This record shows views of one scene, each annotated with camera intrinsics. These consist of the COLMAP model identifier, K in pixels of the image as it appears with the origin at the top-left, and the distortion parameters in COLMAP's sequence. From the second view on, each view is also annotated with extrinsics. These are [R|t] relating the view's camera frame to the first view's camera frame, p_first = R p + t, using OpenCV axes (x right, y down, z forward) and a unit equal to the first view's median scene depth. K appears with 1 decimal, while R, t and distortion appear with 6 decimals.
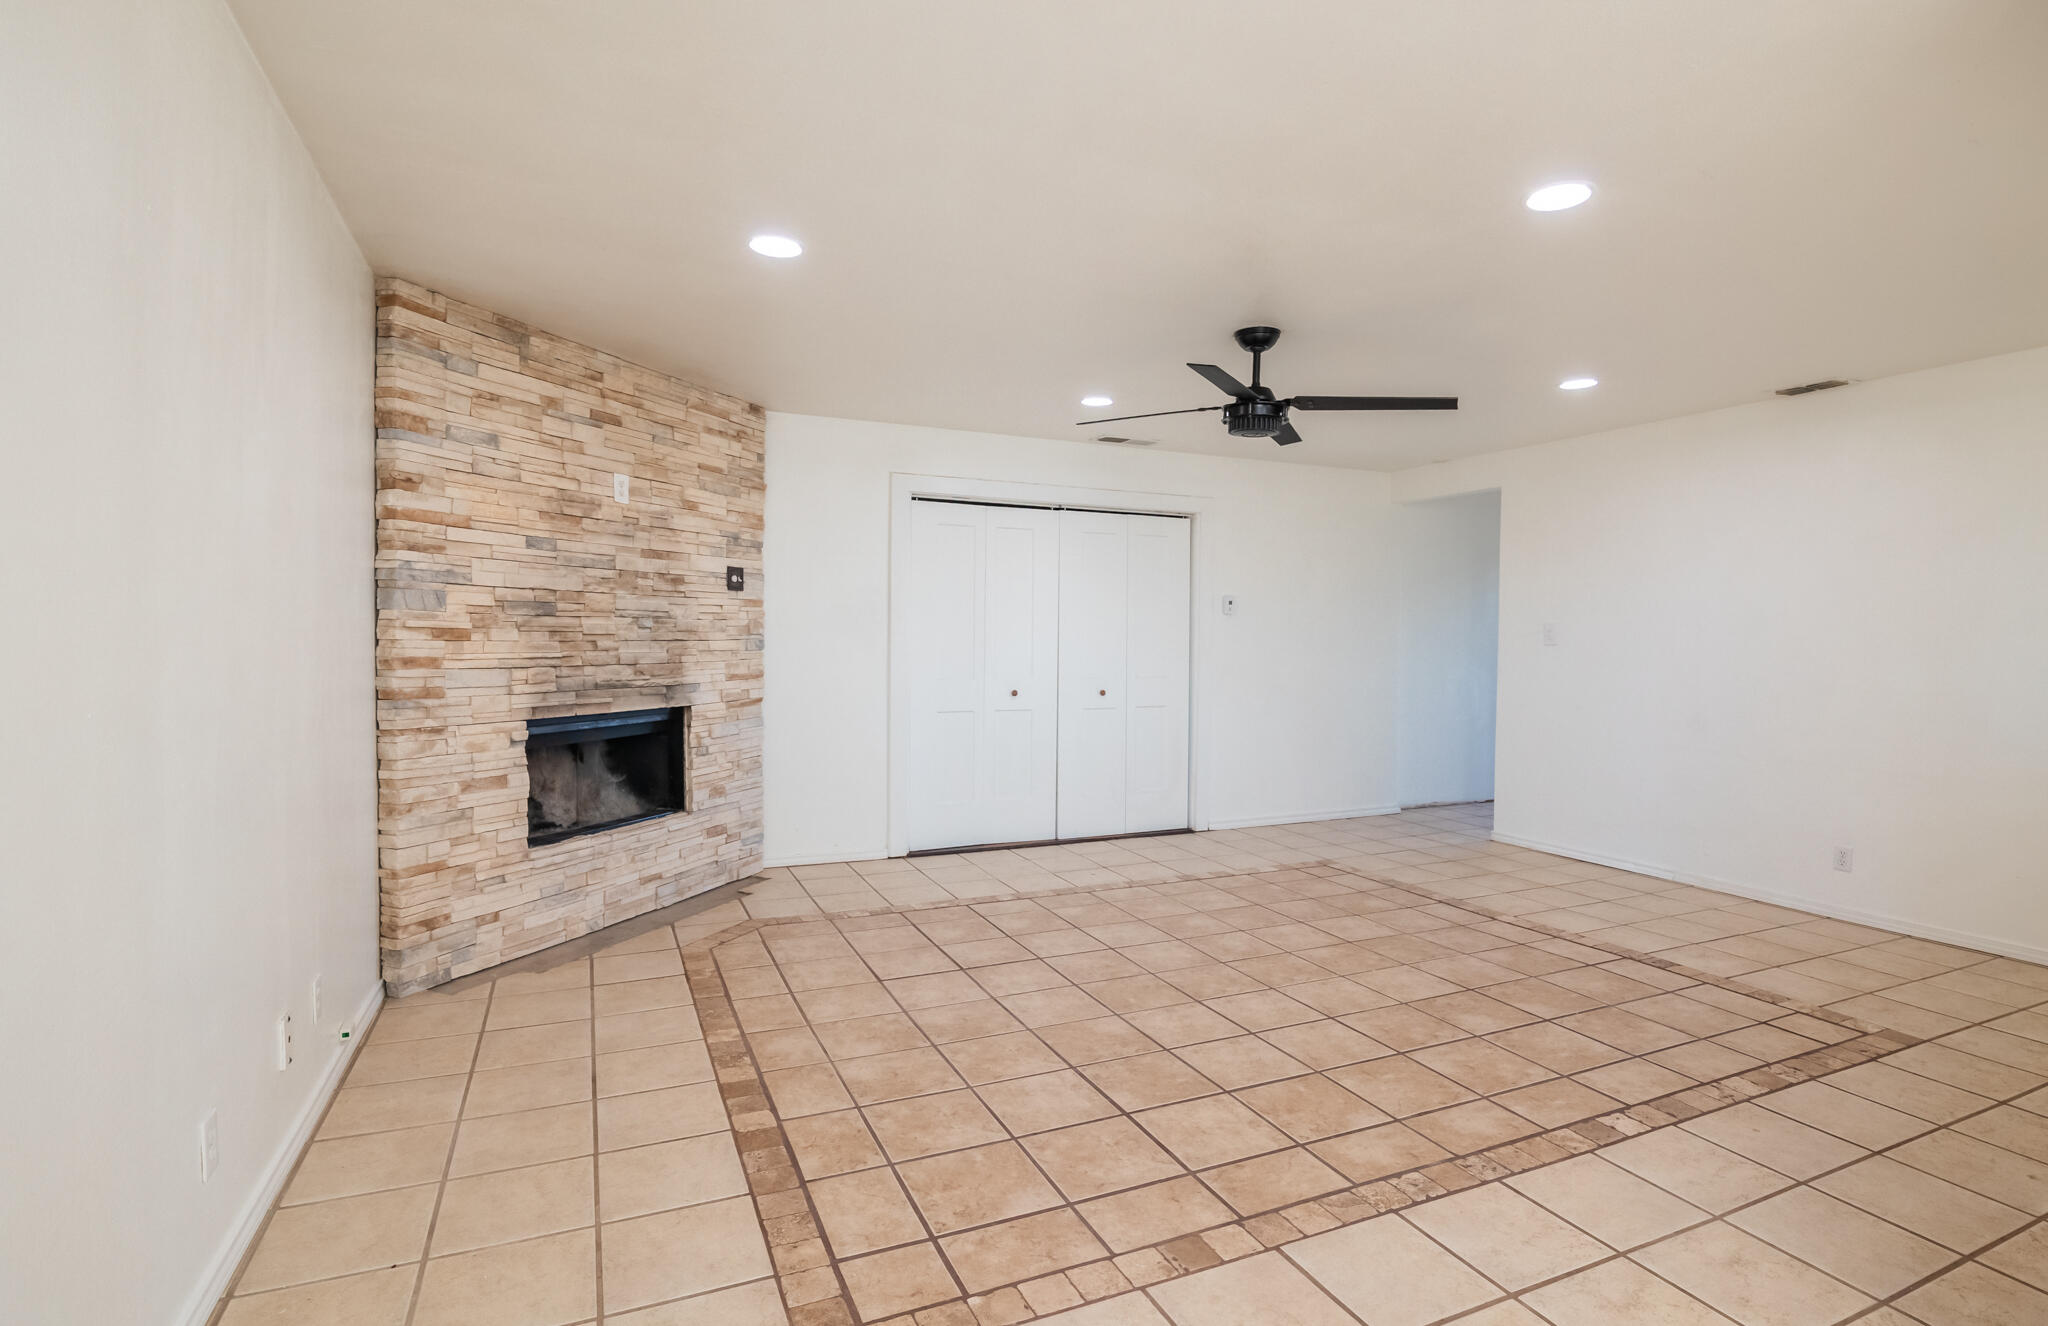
lens RADIAL K [[973.8, 0, 1111.0], [0, 973.8, 668.9], [0, 0, 1]] dist [-0.014975, 0.000211]
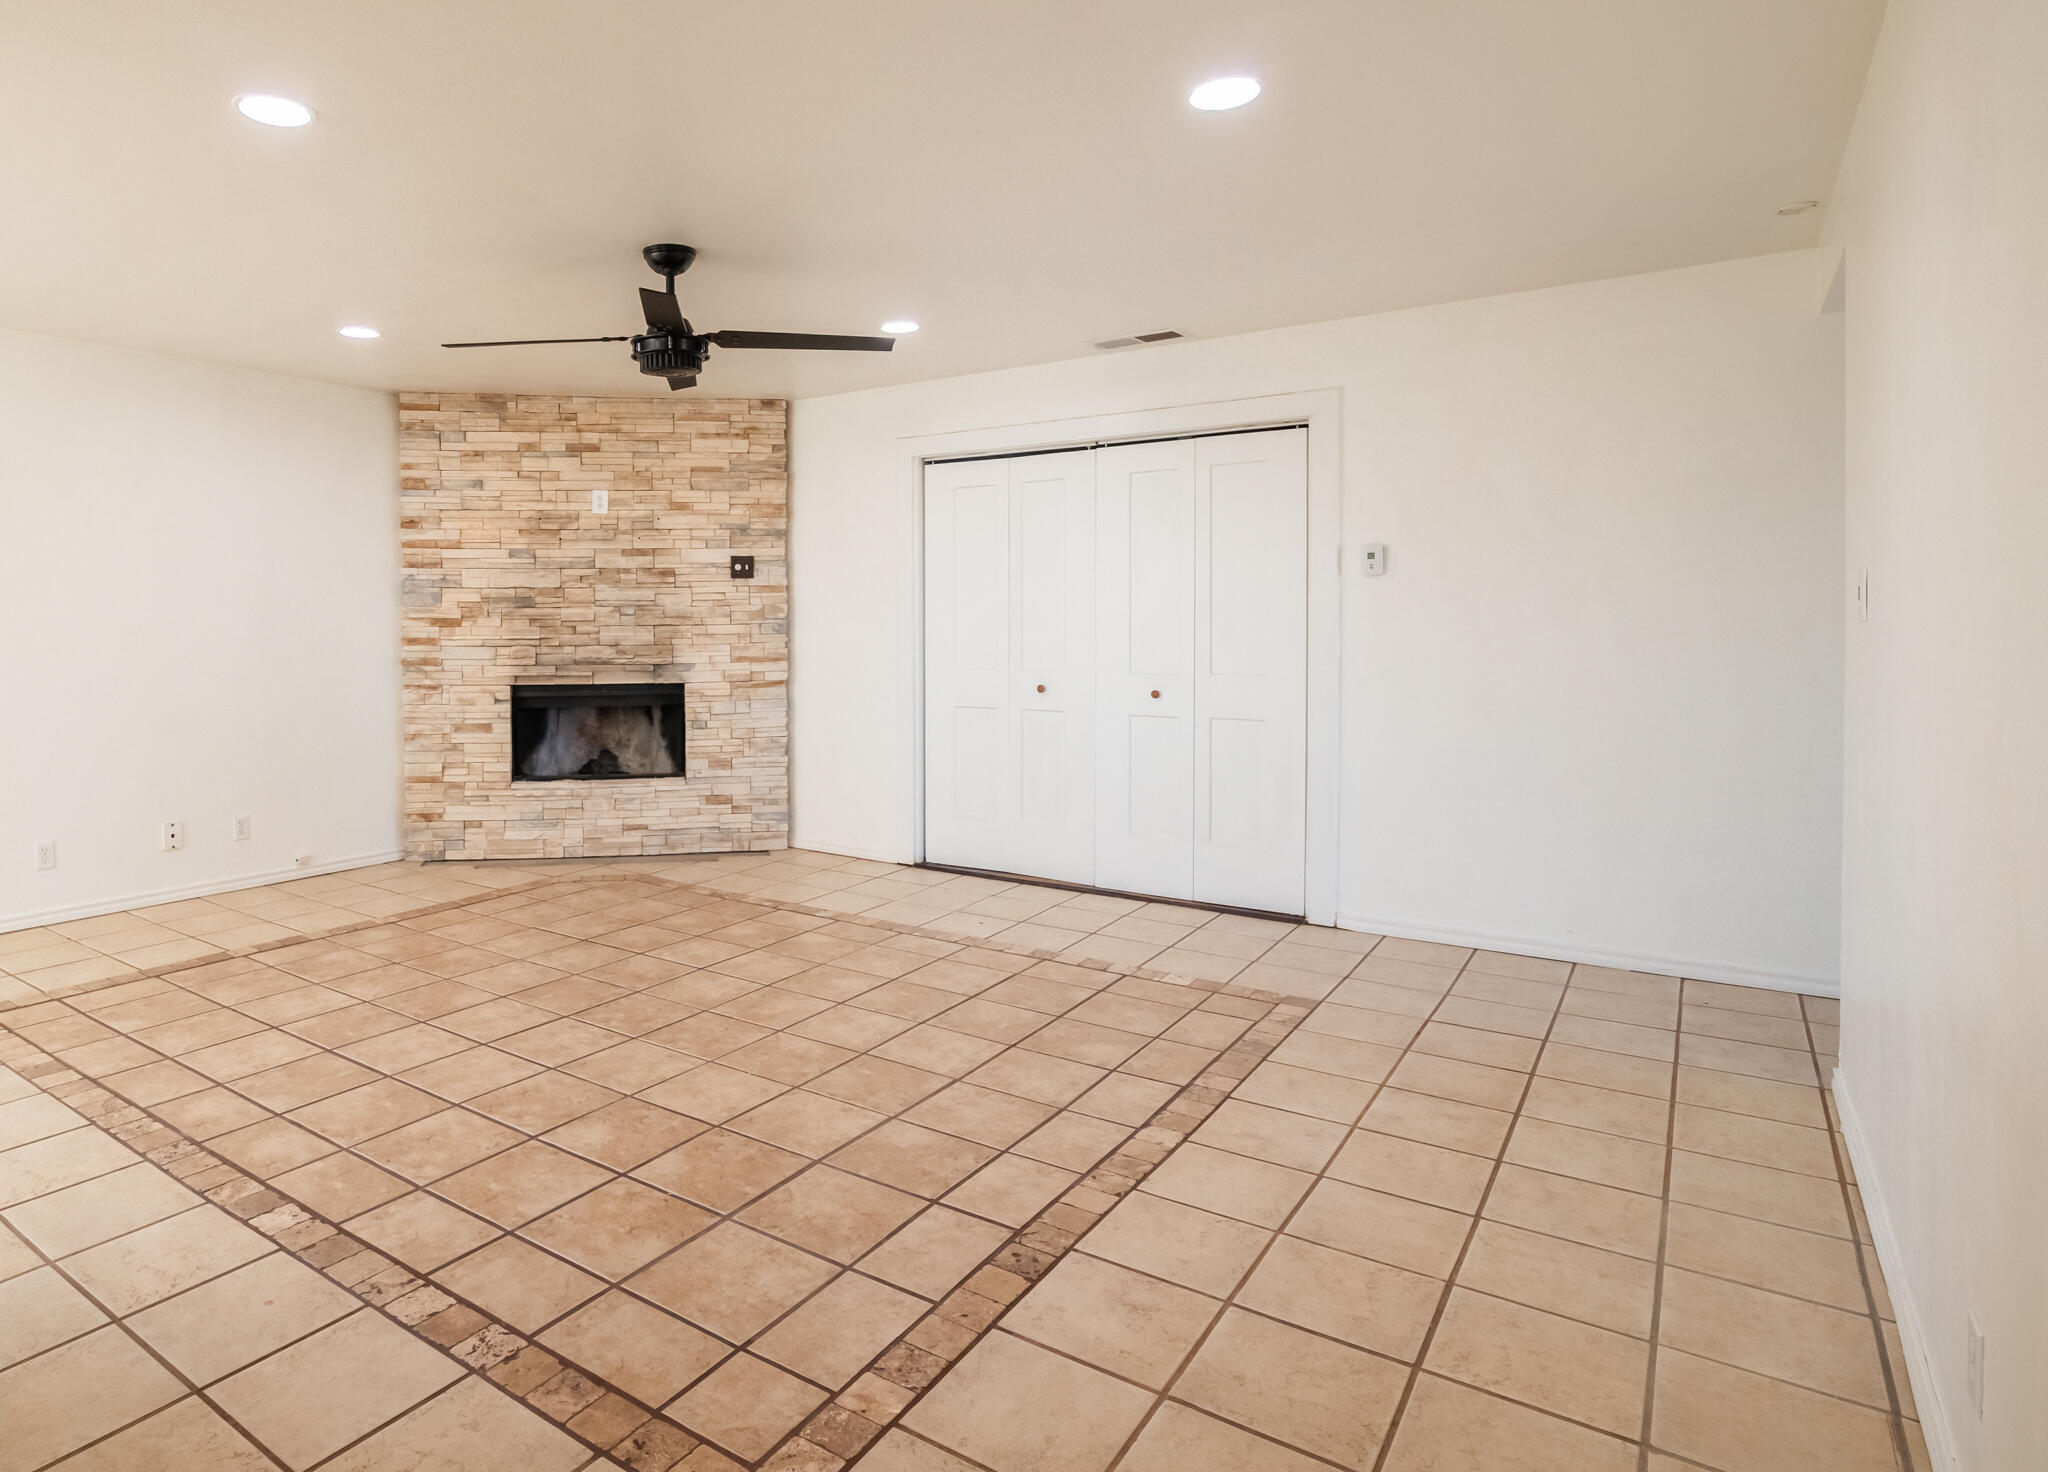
lens RADIAL K [[1189.2, 0, 817.6], [0, 1189.2, 647.1], [0, 0, 1]] dist [-0.023464, -0.000146]
pose [[0.451435, 0.009058, -0.892258, 1.012234], [-0.019249, 0.999815, 0.000410, -0.008666], [0.892097, 0.016990, 0.451525, 0.599750]]
